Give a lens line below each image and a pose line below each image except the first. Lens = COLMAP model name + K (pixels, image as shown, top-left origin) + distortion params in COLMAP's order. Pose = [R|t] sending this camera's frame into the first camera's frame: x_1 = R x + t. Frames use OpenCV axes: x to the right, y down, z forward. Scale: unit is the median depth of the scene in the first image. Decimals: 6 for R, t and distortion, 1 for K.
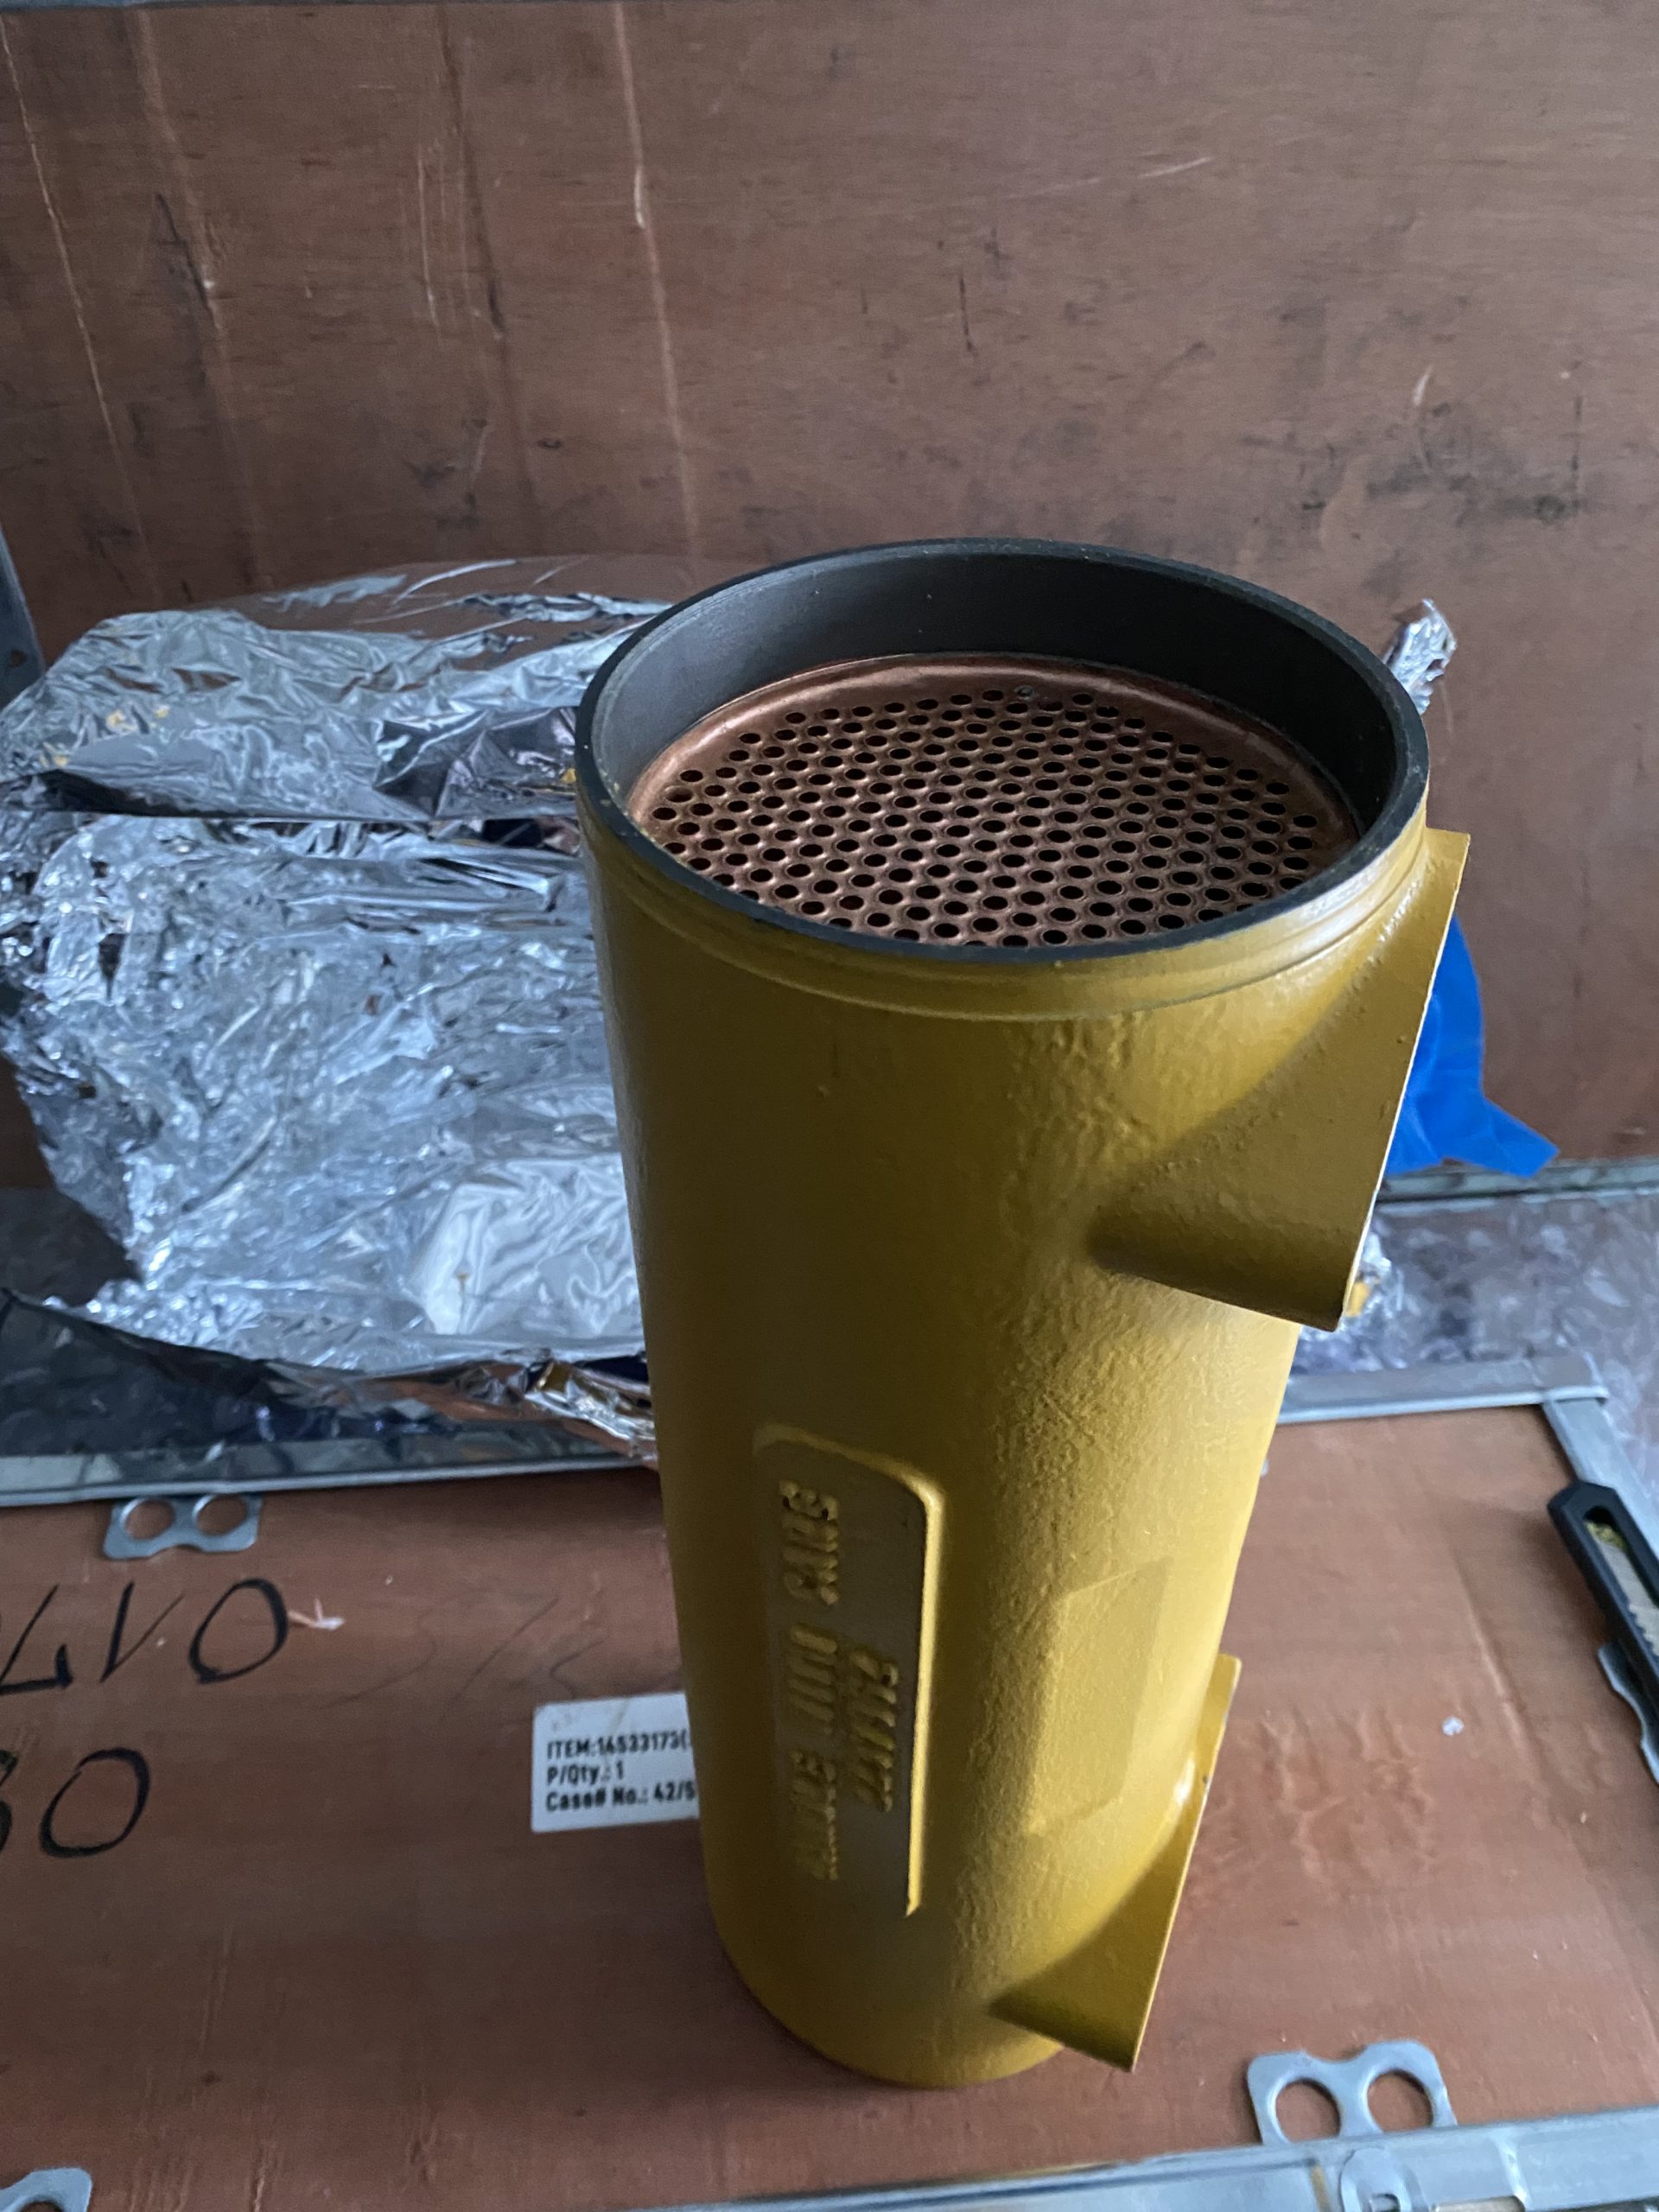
lens RADIAL K [[1695.9, 0, 818.7], [0, 1695.9, 1111.9], [0, 0, 1]] dist [-0.007133, 0.004072]
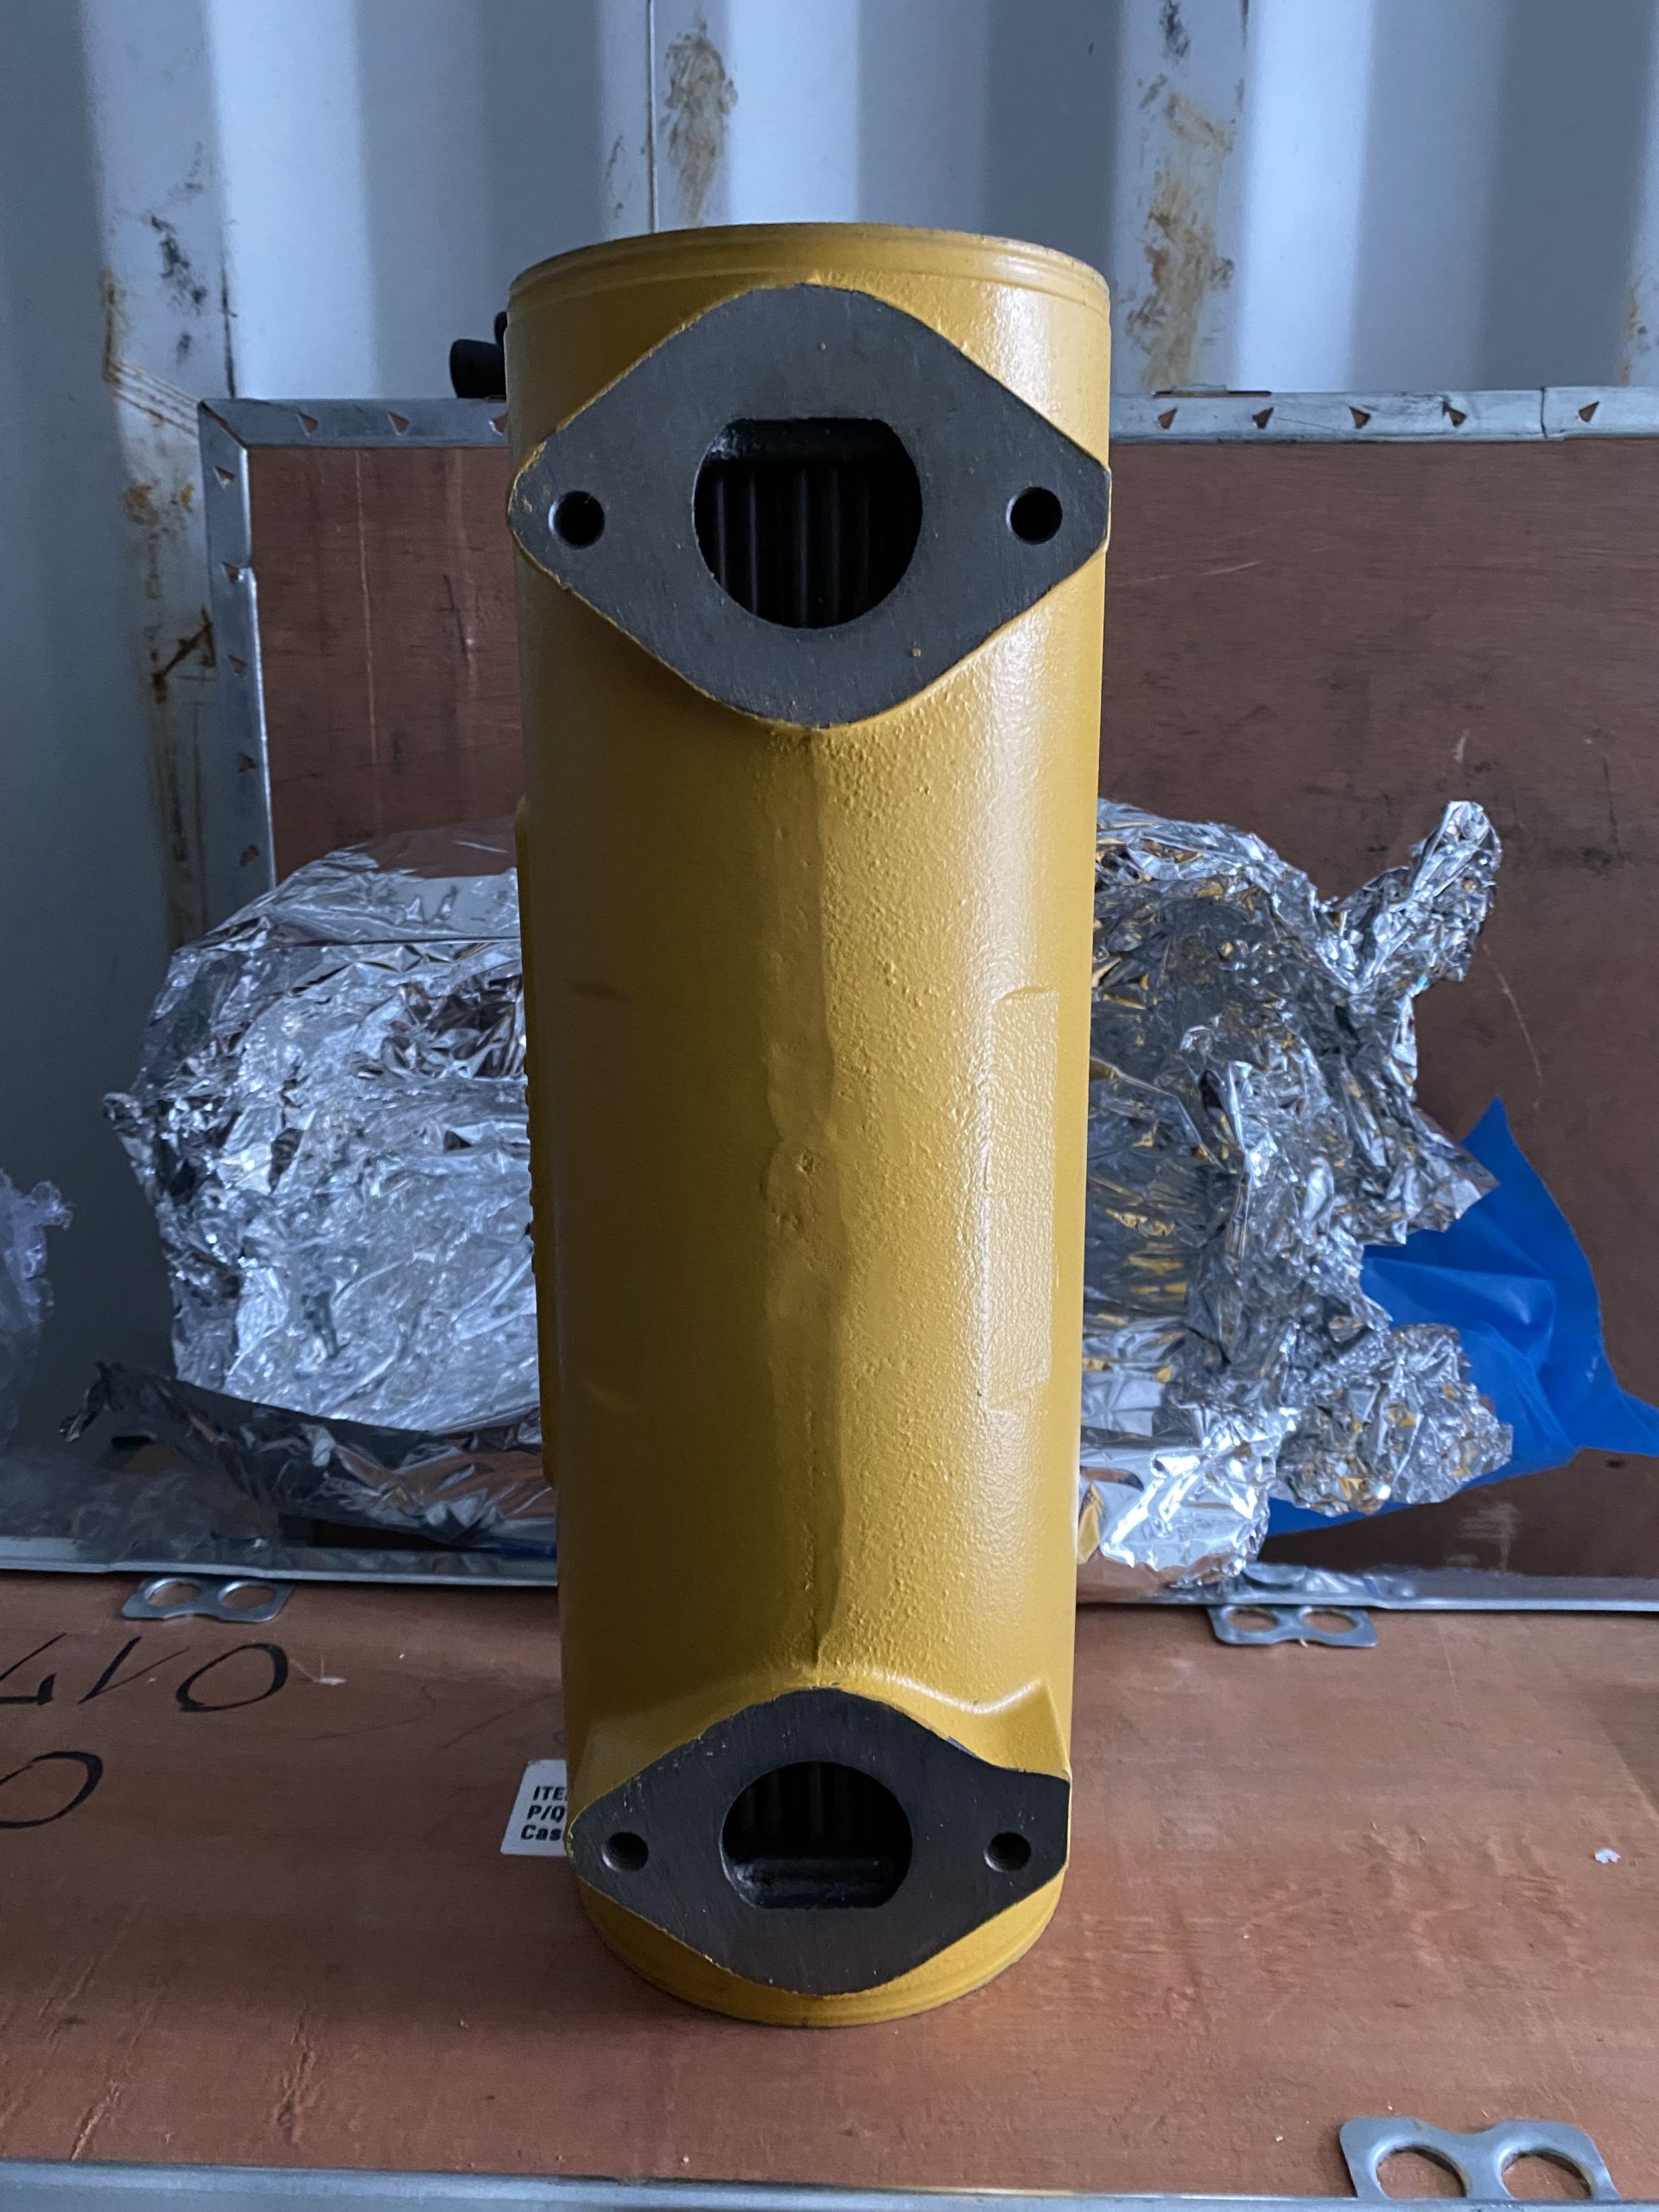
lens RADIAL K [[1704.9, 0, 826.1], [0, 1704.9, 1132.9], [0, 0, 1]] dist [-0.006581, 0.005994]
pose [[0.992190, 0.030862, -0.120858, 0.082640], [-0.084746, 0.877738, -0.471587, 0.454444], [0.091527, 0.478146, 0.873498, 0.070632]]
